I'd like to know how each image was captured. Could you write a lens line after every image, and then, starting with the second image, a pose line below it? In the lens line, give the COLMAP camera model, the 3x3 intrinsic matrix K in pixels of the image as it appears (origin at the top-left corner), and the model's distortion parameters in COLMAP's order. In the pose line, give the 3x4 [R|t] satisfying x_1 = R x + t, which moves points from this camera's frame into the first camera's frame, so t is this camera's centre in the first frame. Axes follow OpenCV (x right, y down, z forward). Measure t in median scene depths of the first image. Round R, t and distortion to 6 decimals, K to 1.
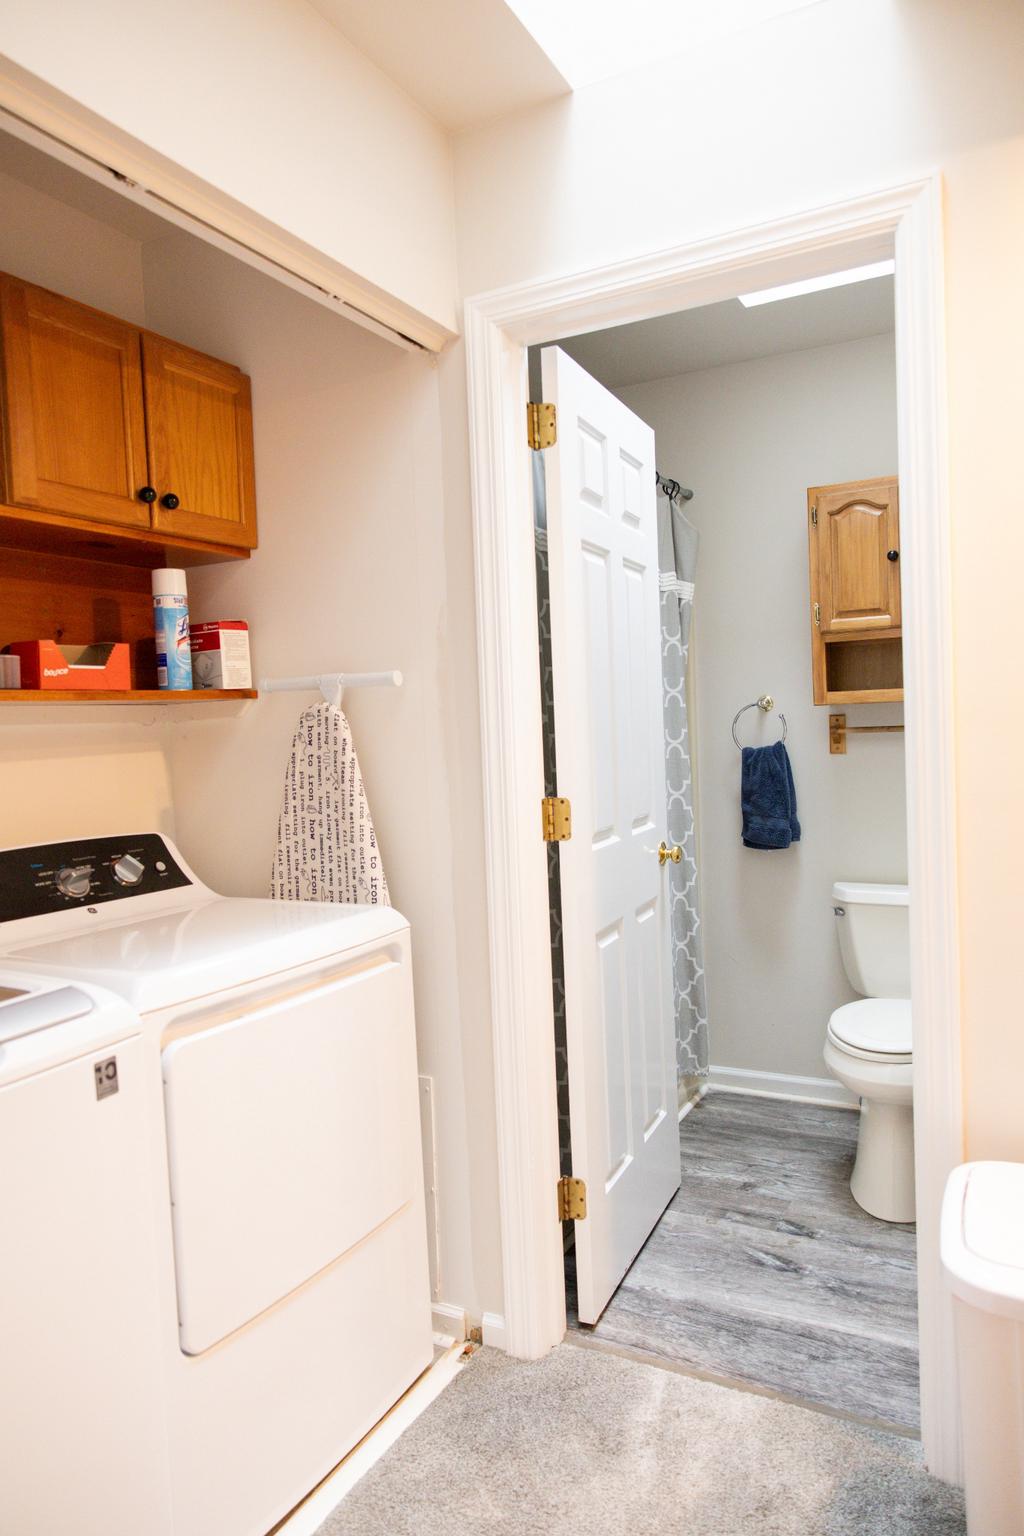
lens RADIAL K [[1024.1, 0, 503.9], [0, 1024.1, 769.9], [0, 0, 1]] dist [-0.002705, -0.000032]
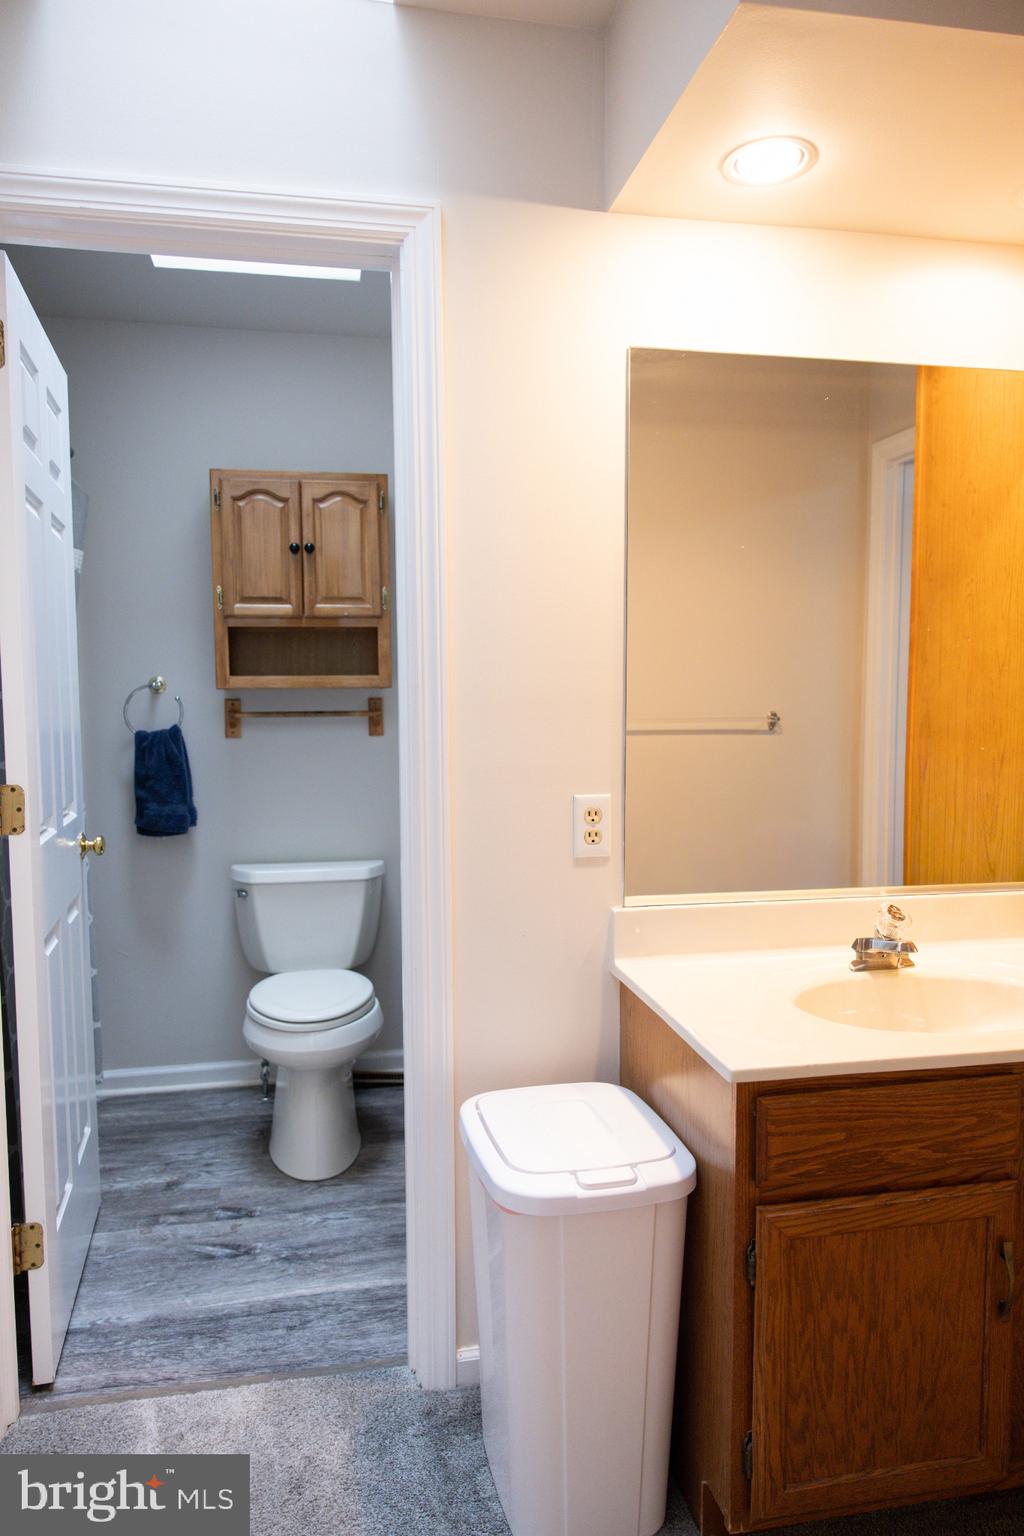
lens RADIAL K [[1024.1, 0, 503.9], [0, 1024.1, 769.9], [0, 0, 1]] dist [-0.002705, -0.000032]
pose [[0.769728, -0.011504, 0.638268, -0.157811], [0.003448, 0.999898, 0.013863, 0.003865], [-0.638362, -0.008470, 0.769689, 0.074065]]
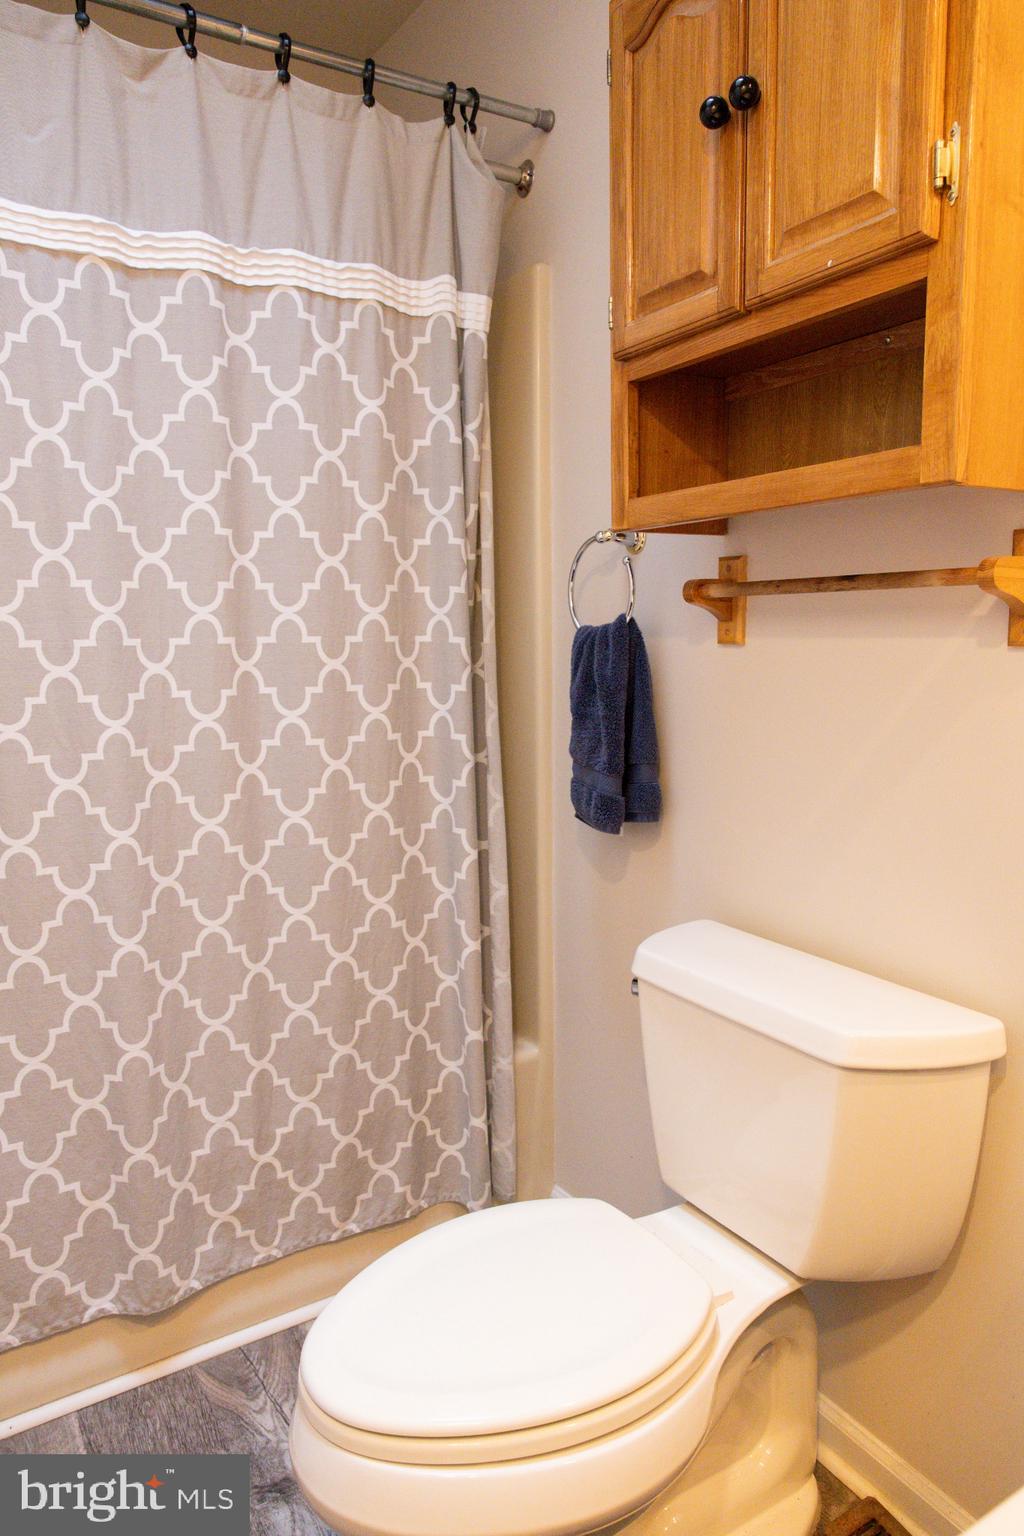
lens RADIAL K [[1024.1, 0, 503.9], [0, 1024.1, 769.9], [0, 0, 1]] dist [-0.002705, -0.000032]
pose [[0.867773, 0.093767, -0.488034, 0.650997], [-0.035886, 0.991298, 0.126651, -0.020940], [0.495663, -0.092390, 0.863587, 0.783639]]
